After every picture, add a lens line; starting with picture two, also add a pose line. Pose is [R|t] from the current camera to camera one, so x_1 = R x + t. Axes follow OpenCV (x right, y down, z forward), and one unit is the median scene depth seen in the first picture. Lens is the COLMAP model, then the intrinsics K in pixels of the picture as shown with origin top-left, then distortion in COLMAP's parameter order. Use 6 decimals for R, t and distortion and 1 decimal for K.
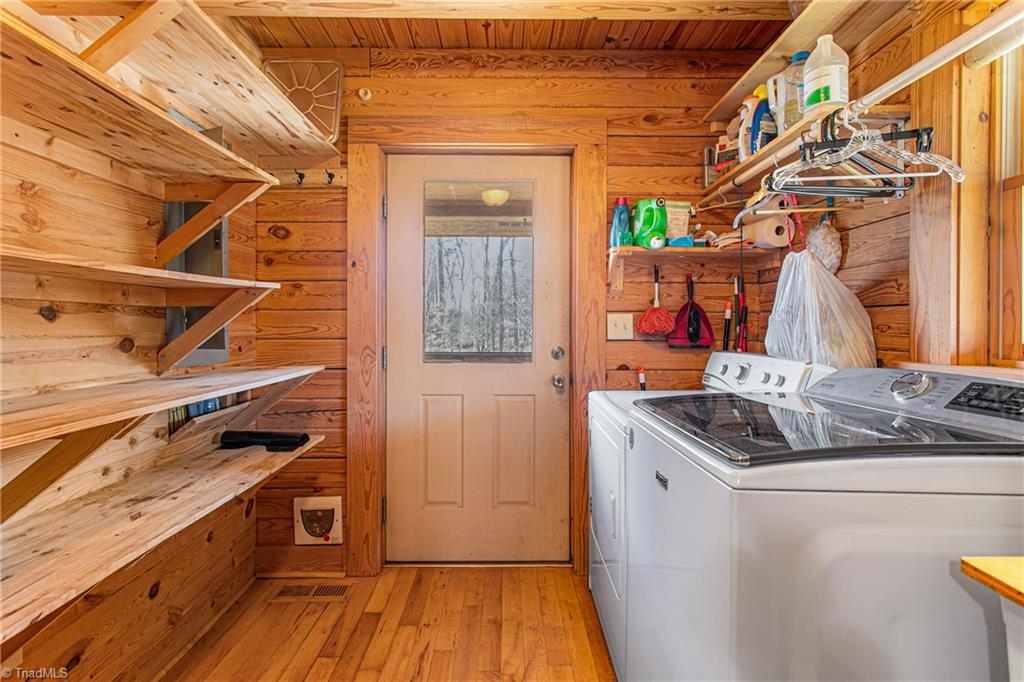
lens RADIAL K [[486.8, 0, 512.3], [0, 486.8, 327.2], [0, 0, 1]] dist [-0.000295, -0.000007]
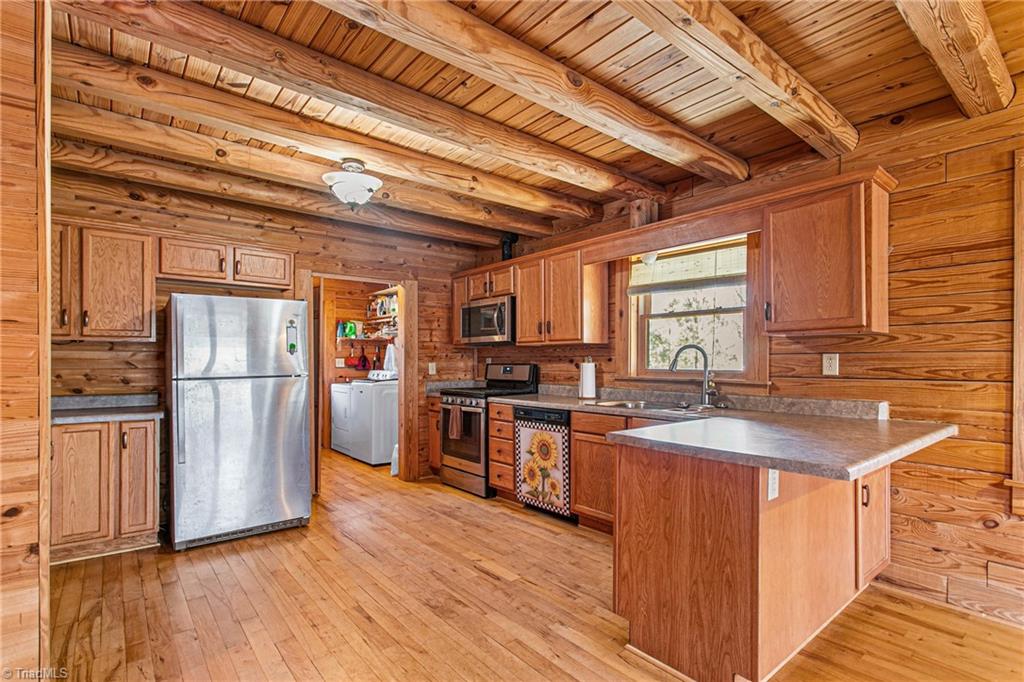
lens RADIAL K [[489.4, 0, 512.3], [0, 489.4, 359.9], [0, 0, 1]] dist [-0.000288, 0.000008]
pose [[0.779211, 0.002166, 0.626758, -0.853468], [0.002434, 0.999976, -0.006482, 0.002808], [-0.626757, 0.006576, 0.779187, -2.039598]]
